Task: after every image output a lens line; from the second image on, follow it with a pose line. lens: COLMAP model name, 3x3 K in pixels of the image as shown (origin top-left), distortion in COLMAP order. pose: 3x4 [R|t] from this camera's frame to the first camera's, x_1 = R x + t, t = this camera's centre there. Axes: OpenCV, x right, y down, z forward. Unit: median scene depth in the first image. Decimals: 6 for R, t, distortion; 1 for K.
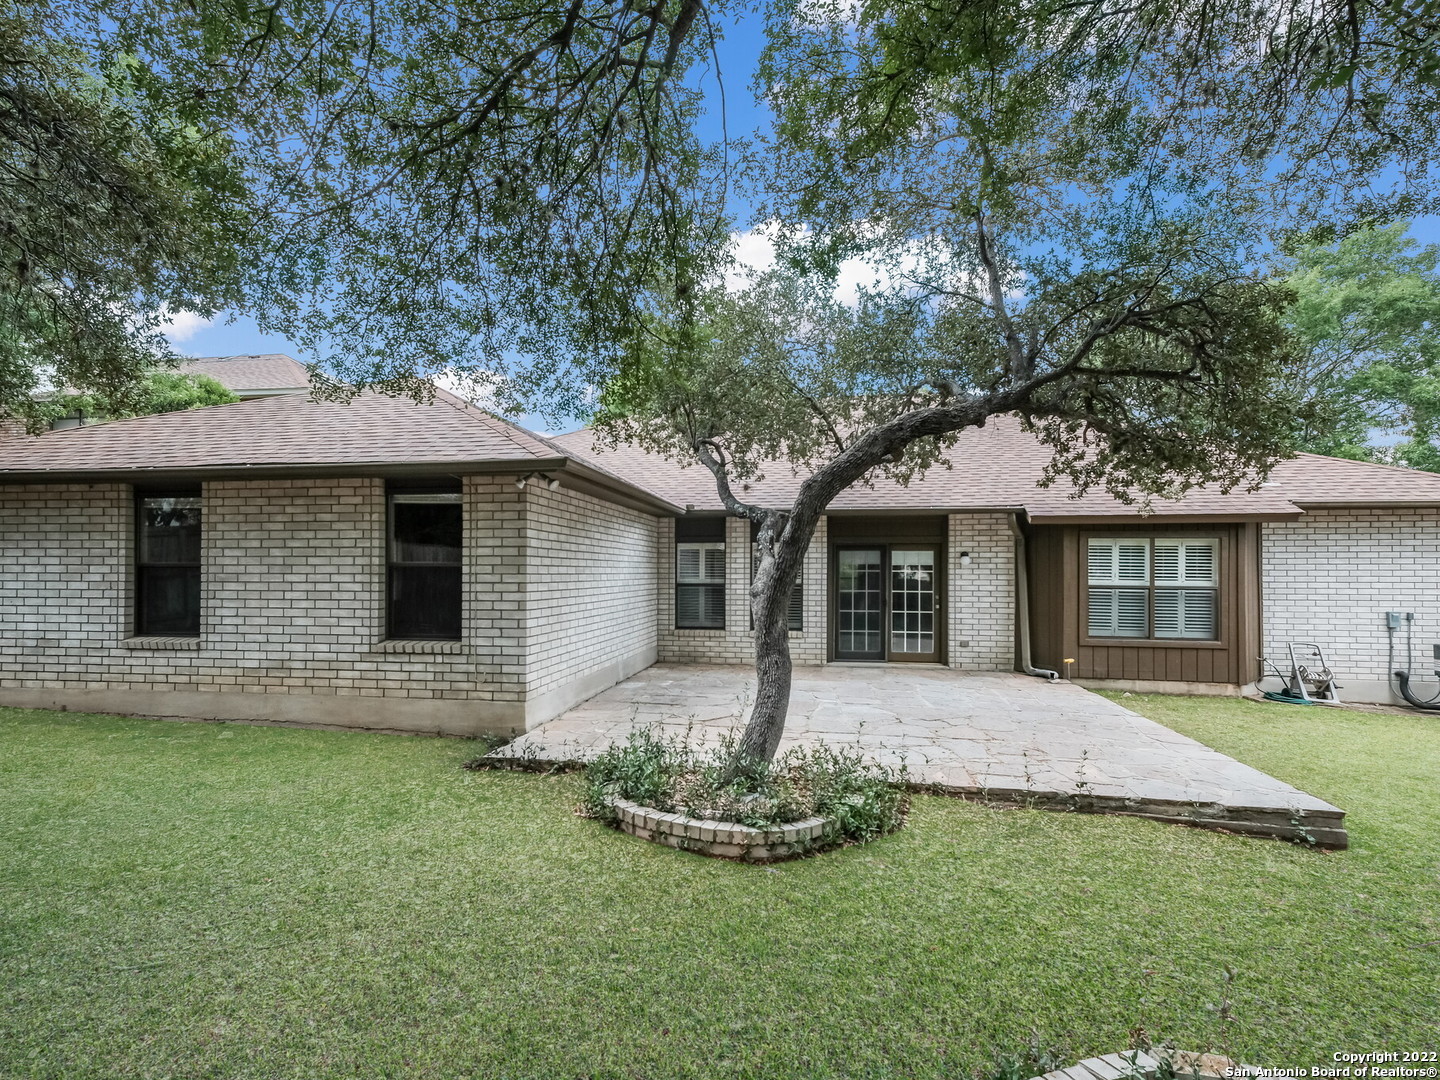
lens RADIAL K [[708.3, 0, 710.3], [0, 708.3, 551.8], [0, 0, 1]] dist [0.006560, -0.001801]
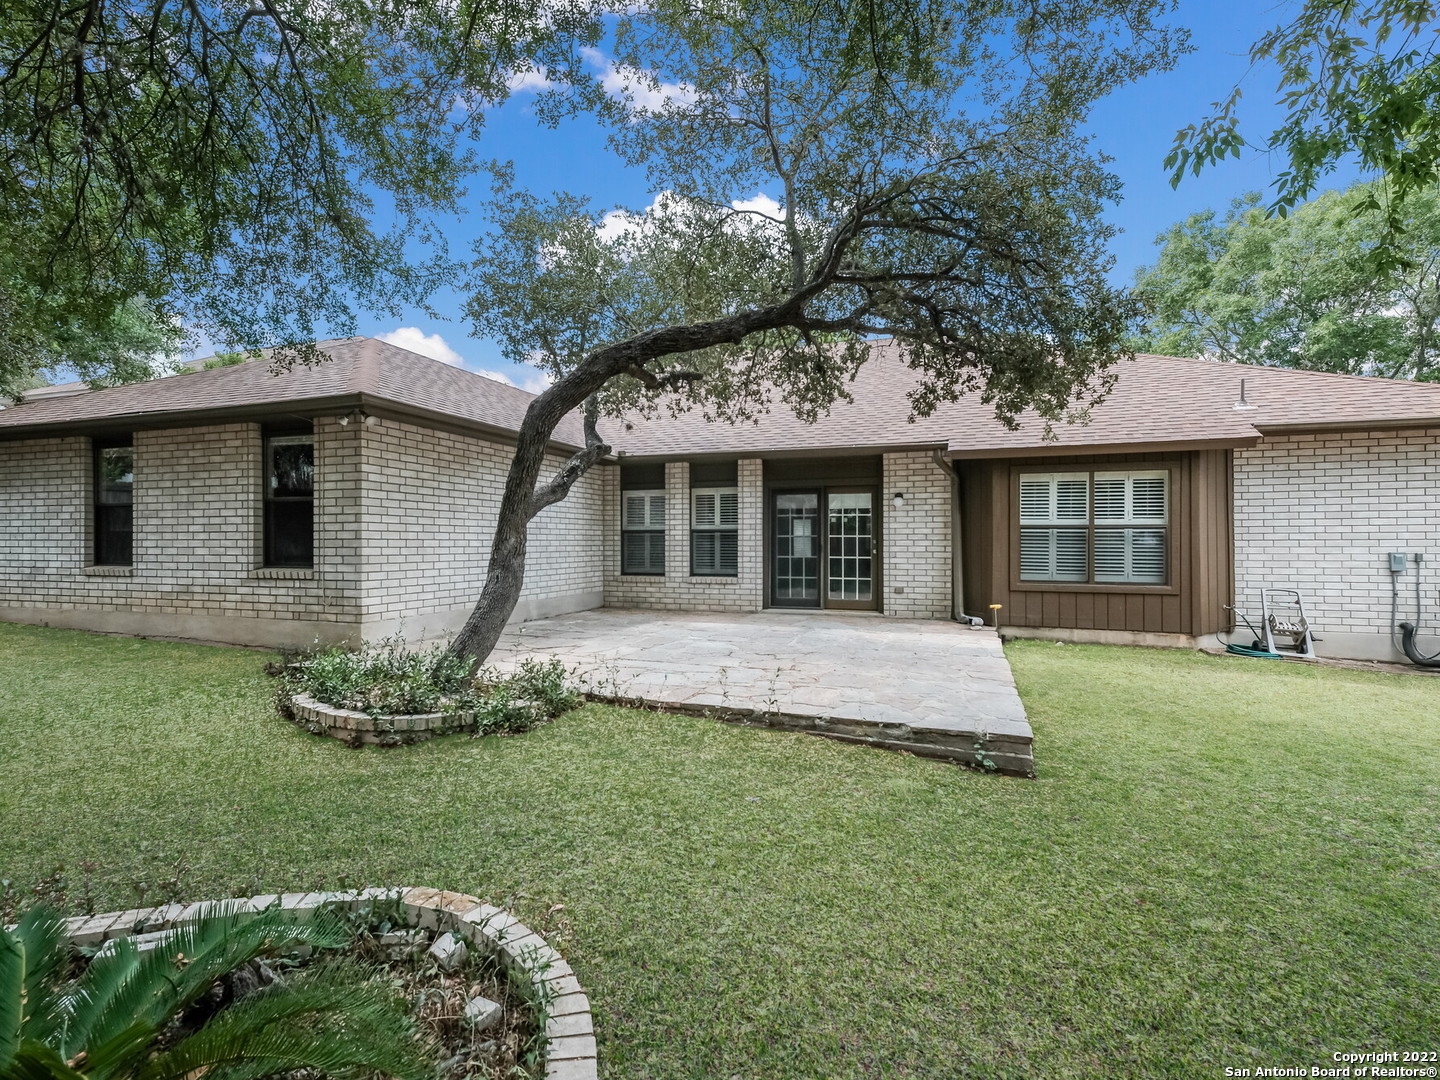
lens RADIAL K [[708.3, 0, 705.7], [0, 708.3, 540.0], [0, 0, 1]] dist [0.006560, -0.001801]
pose [[0.982518, -0.003876, -0.186129, 0.315990], [0.008137, 0.999722, 0.022133, 0.044597], [0.185991, -0.023261, 0.982276, 0.021976]]
